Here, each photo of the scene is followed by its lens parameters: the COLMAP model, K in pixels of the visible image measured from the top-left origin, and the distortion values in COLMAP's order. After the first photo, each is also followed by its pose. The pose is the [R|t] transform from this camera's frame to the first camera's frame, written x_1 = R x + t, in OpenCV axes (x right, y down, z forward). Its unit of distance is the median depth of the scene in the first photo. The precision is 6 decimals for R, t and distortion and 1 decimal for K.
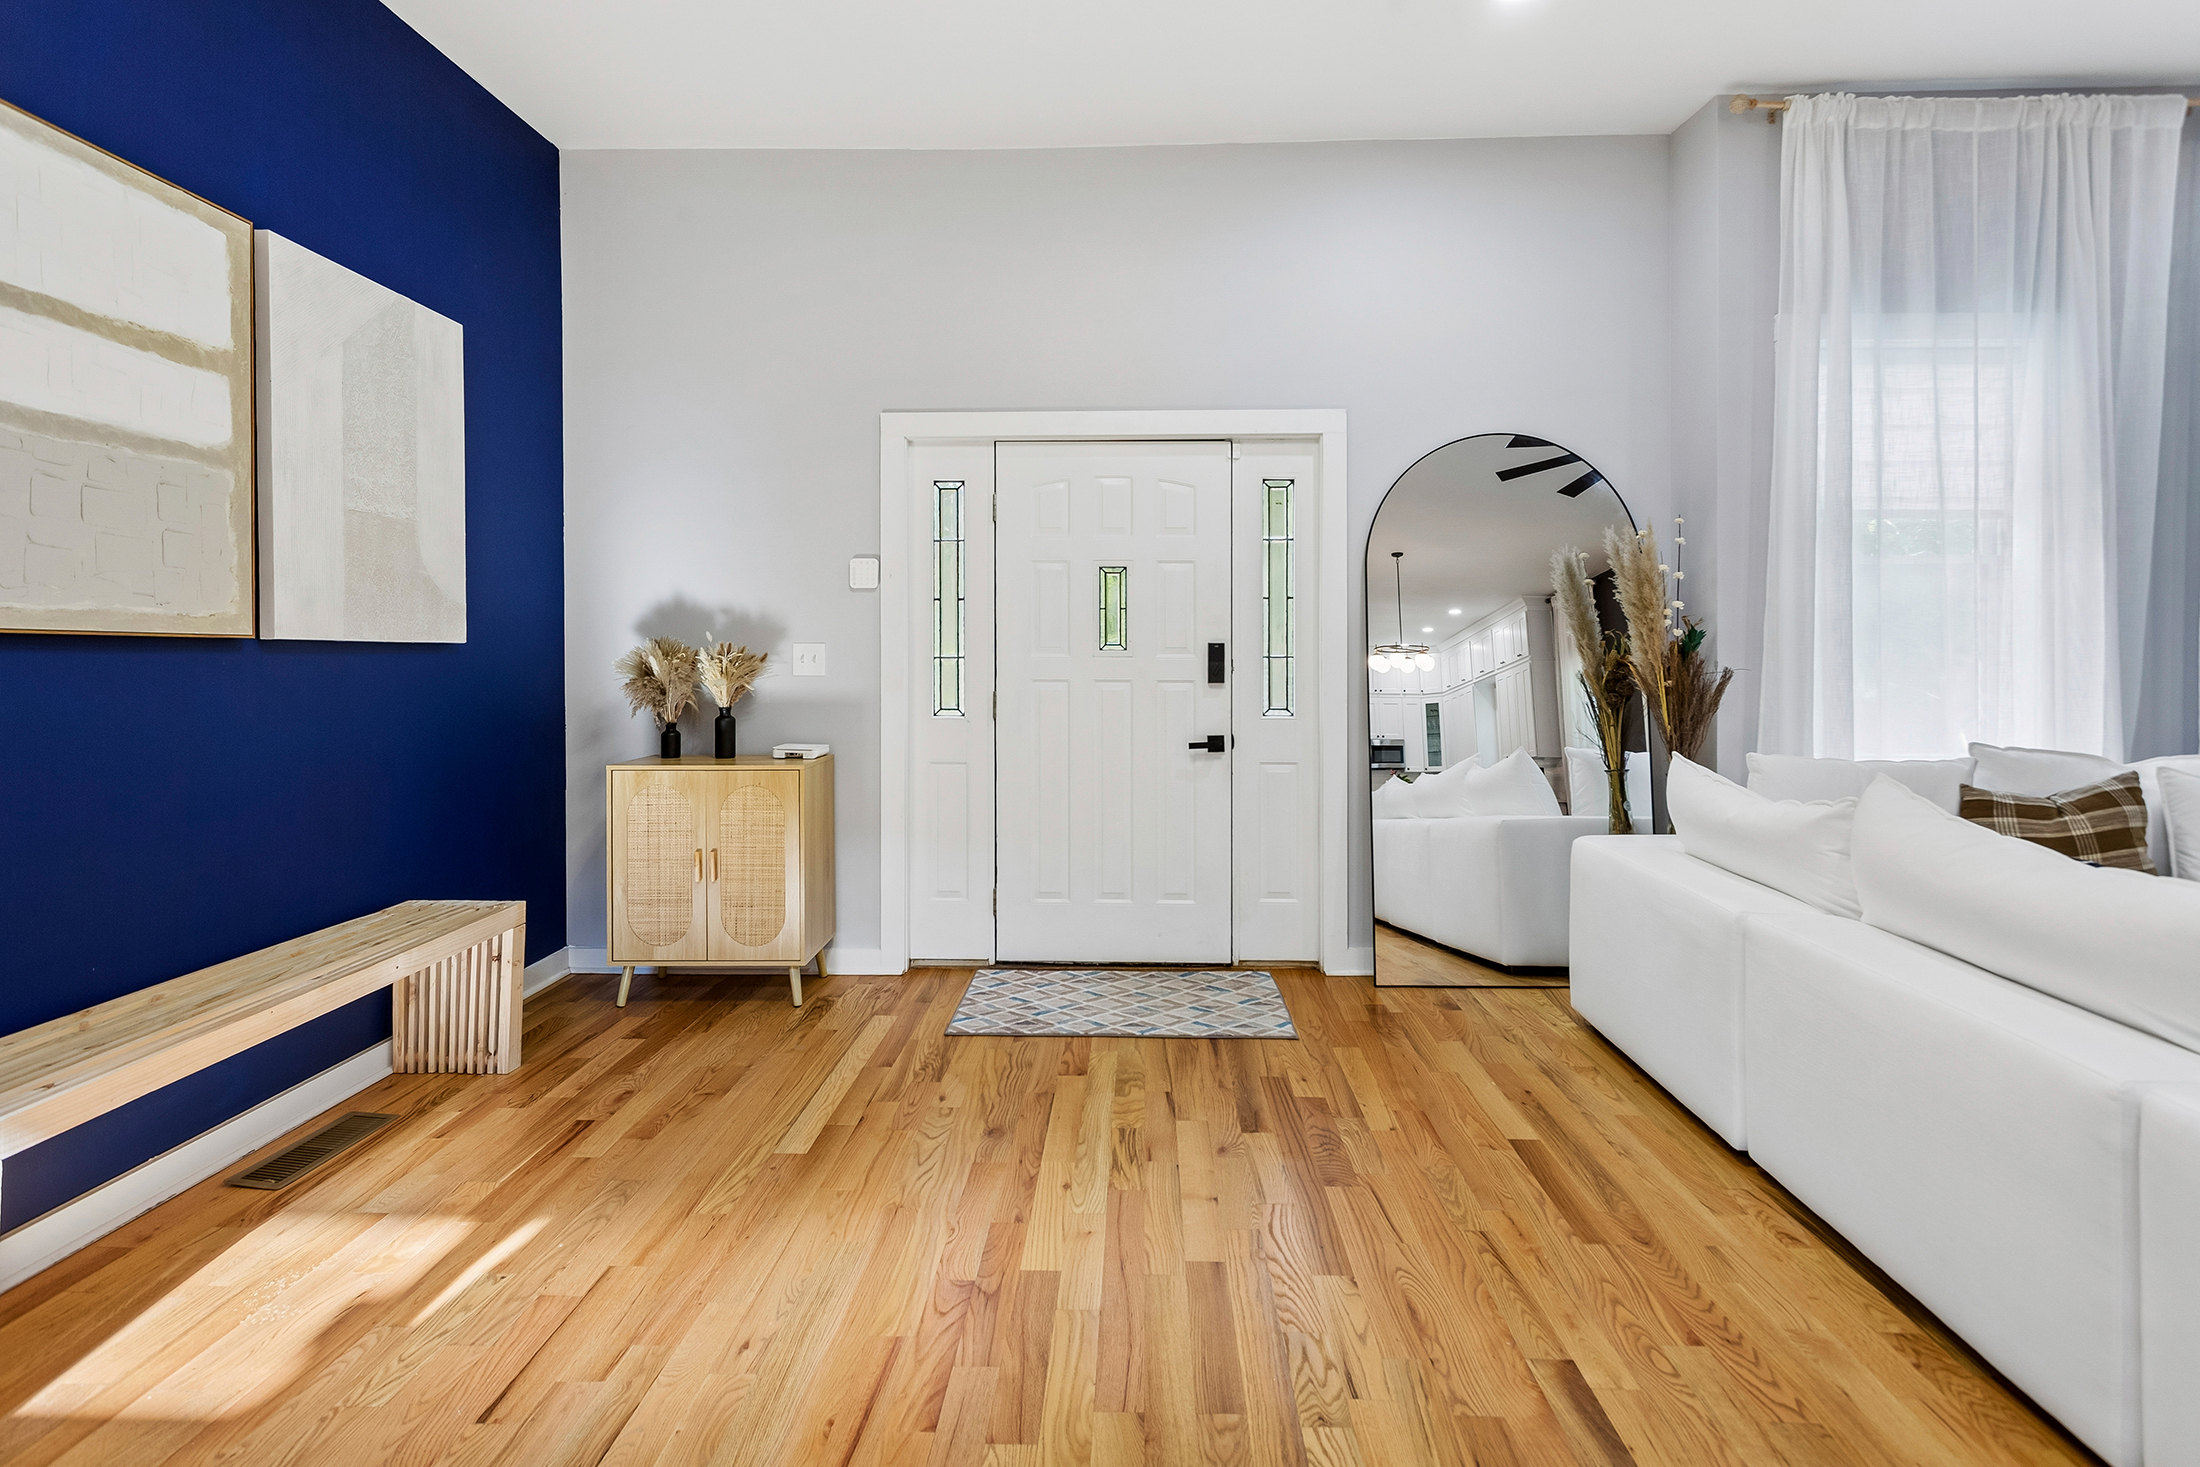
lens RADIAL K [[1075.7, 0, 1104.3], [0, 1075.7, 652.5], [0, 0, 1]] dist [0.012387, -0.000197]
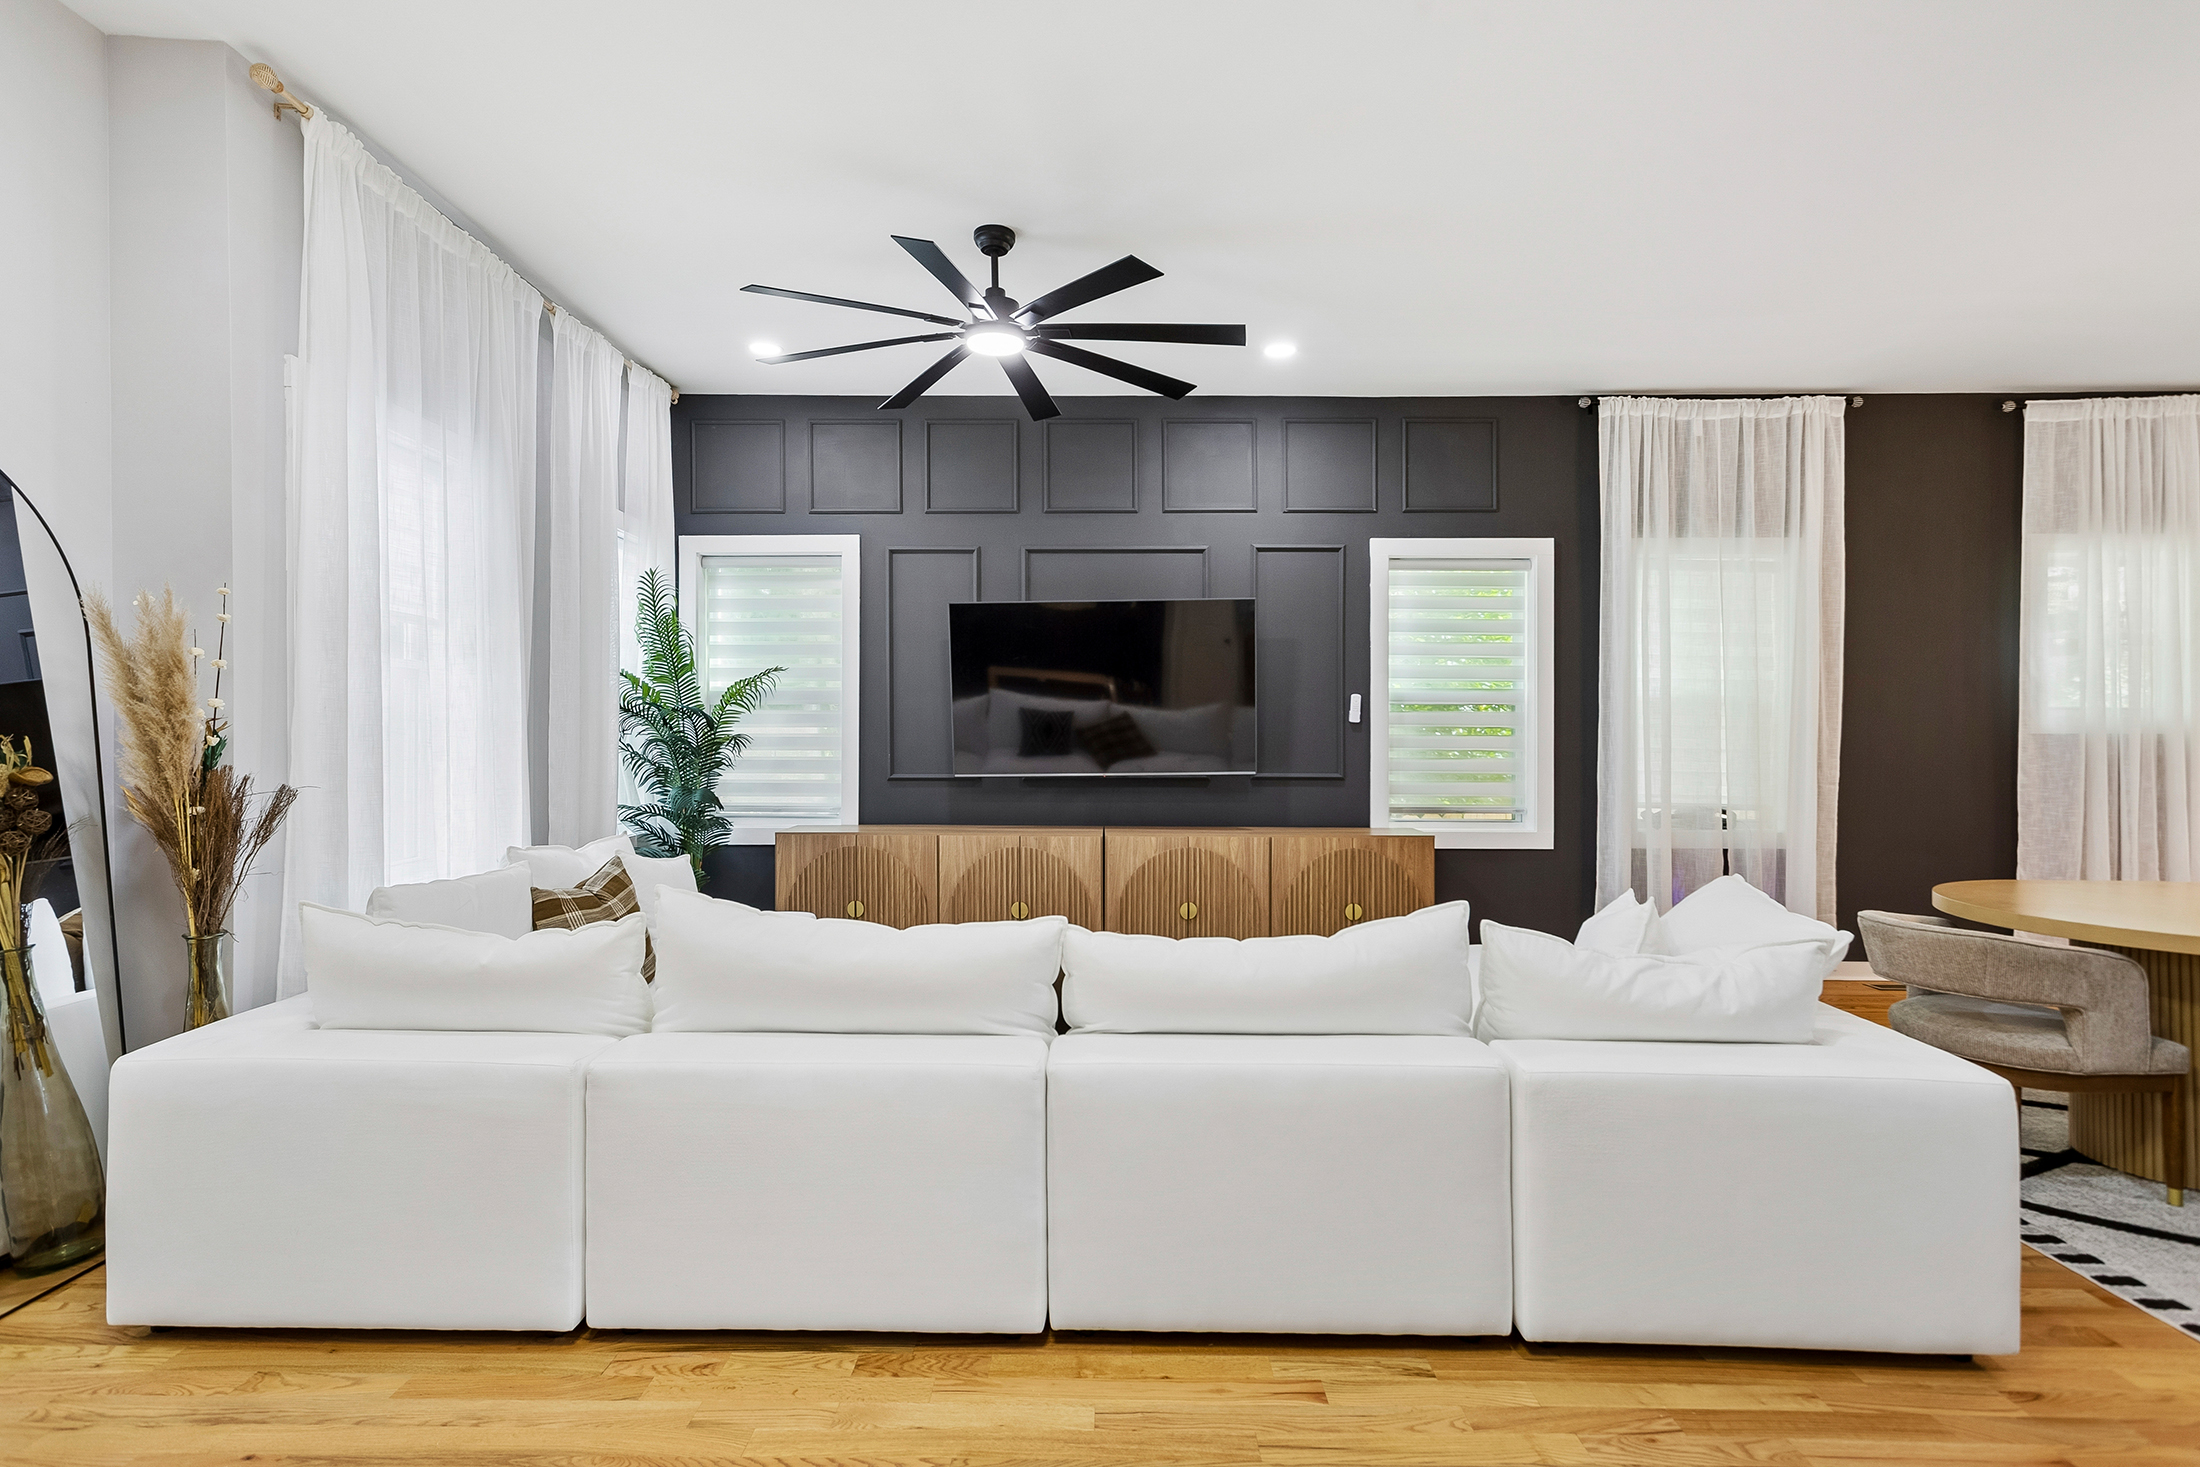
lens RADIAL K [[1092.2, 0, 1095.4], [0, 1092.2, 721.1], [0, 0, 1]] dist [0.010134, 0.000821]
pose [[-0.023354, 0.009897, 0.999678, -0.237105], [0.003533, 0.999946, -0.009817, -0.022630], [-0.999721, 0.003303, -0.023388, 0.417316]]
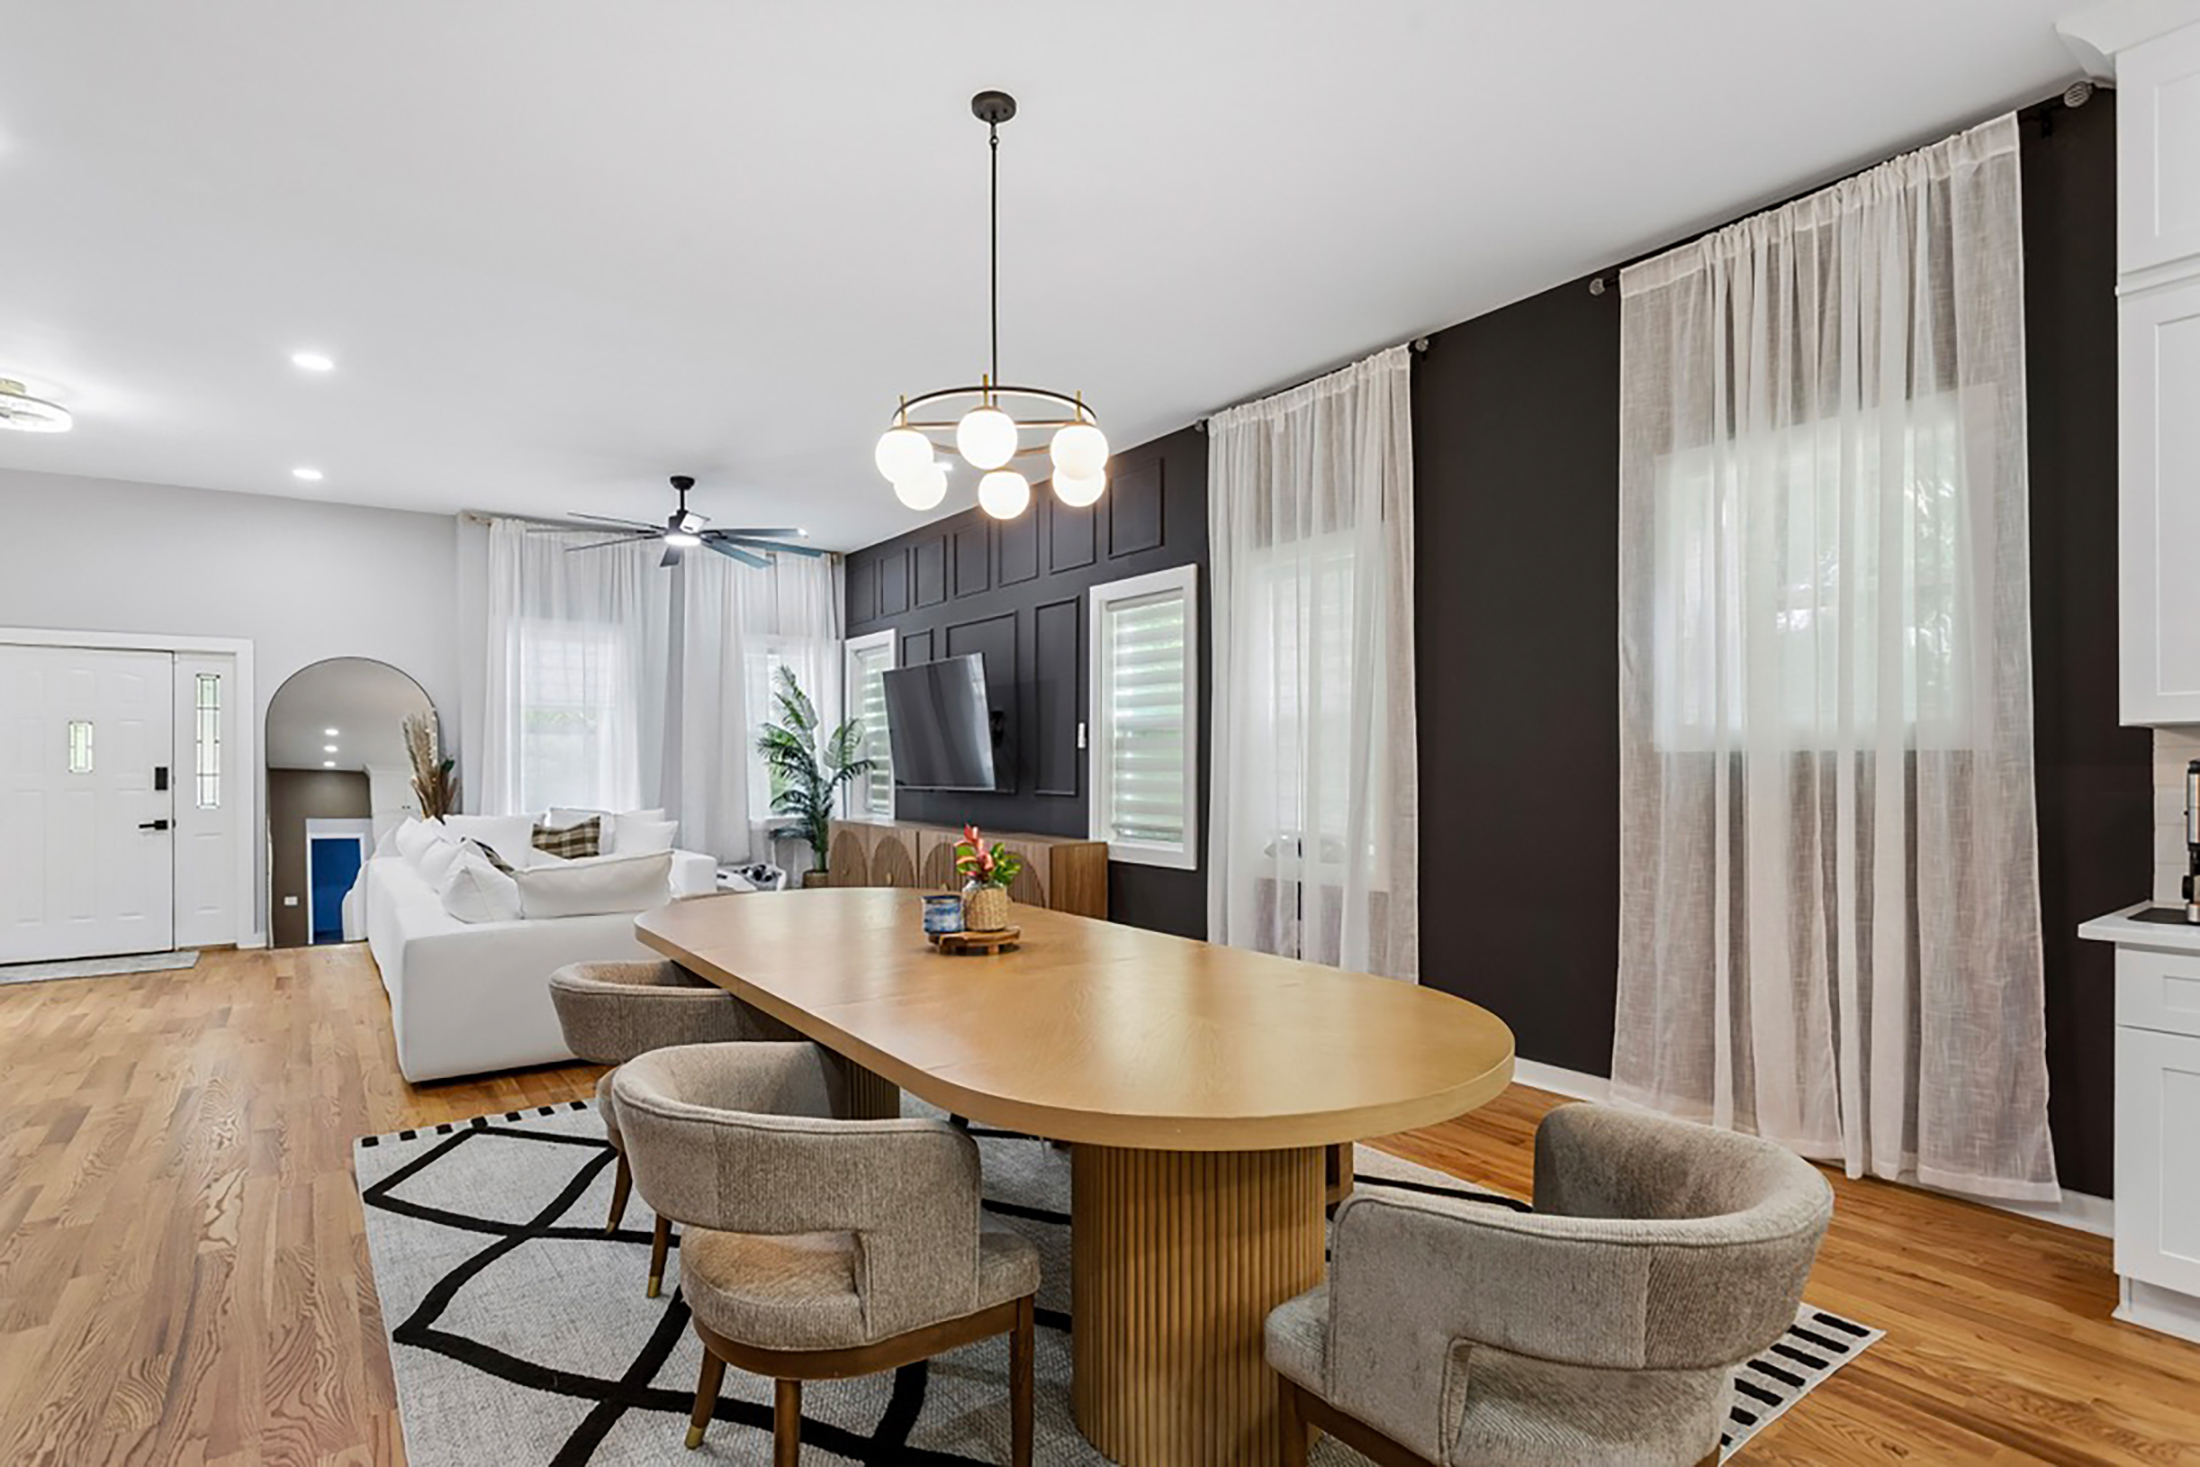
lens RADIAL K [[1080.2, 0, 1103.4], [0, 1080.2, 762.3], [0, 0, 1]] dist [-0.005534, 0.001335]
pose [[0.783763, -0.002769, 0.621053, 0.245782], [0.005031, 0.999986, -0.001891, -0.006467], [-0.621039, 0.004607, 0.783766, -1.486945]]
